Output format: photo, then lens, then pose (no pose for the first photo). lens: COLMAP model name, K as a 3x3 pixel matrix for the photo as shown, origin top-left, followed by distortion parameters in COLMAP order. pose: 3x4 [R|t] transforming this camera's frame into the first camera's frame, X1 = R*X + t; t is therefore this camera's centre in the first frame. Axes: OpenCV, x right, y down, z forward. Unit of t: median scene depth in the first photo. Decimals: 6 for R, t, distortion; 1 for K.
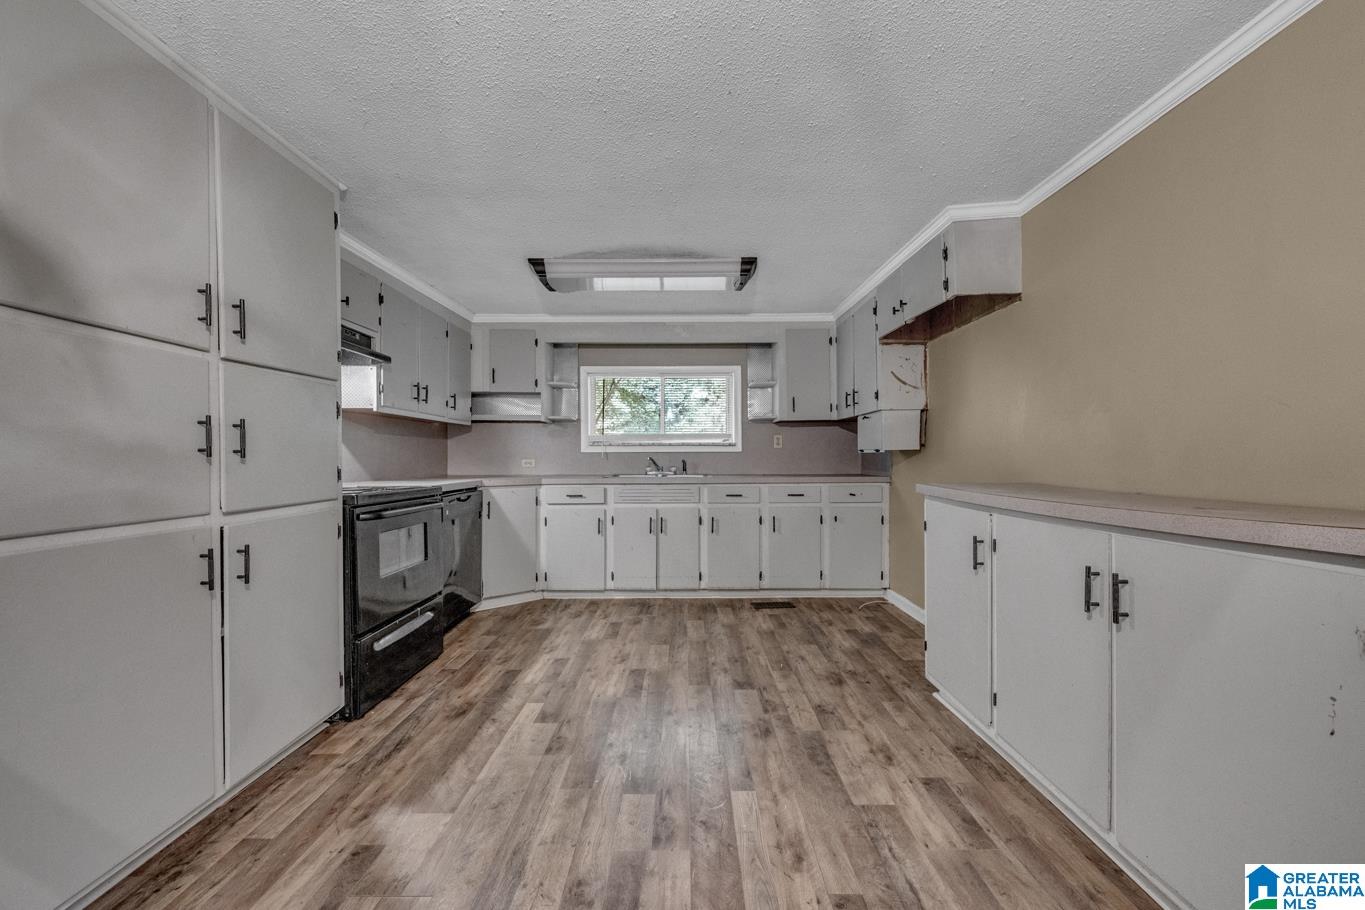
lens RADIAL K [[537.4, 0, 685.9], [0, 537.4, 456.3], [0, 0, 1]] dist [0.000602, -0.000293]
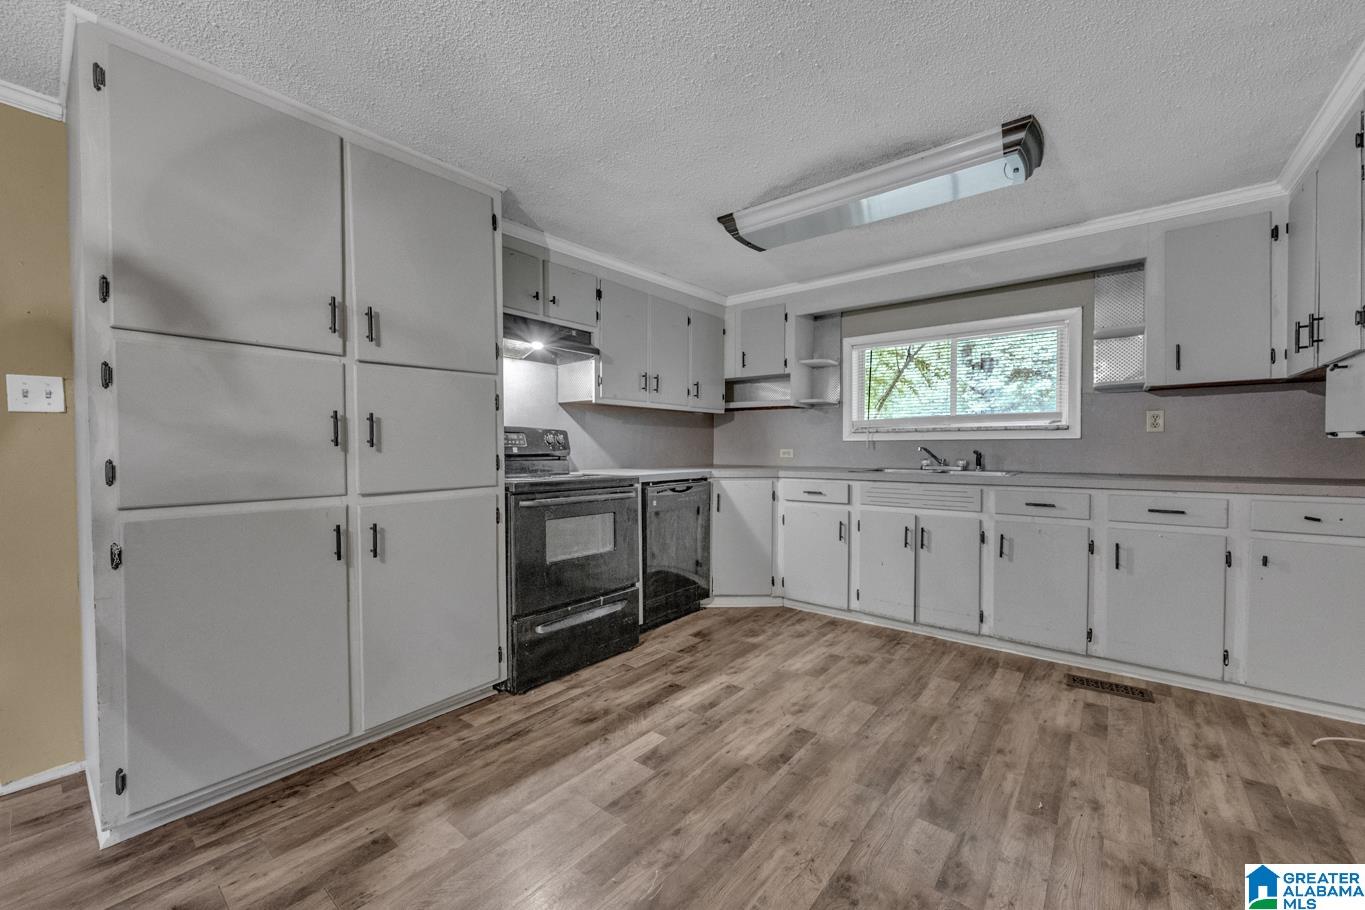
lens RADIAL K [[537.4, 0, 681.4], [0, 537.4, 459.9], [0, 0, 1]] dist [0.000602, -0.000293]
pose [[0.777321, 0.016725, -0.628882, 0.194131], [0.000286, 0.999637, 0.026938, -0.000401], [0.629104, -0.021119, 0.777034, 0.256946]]
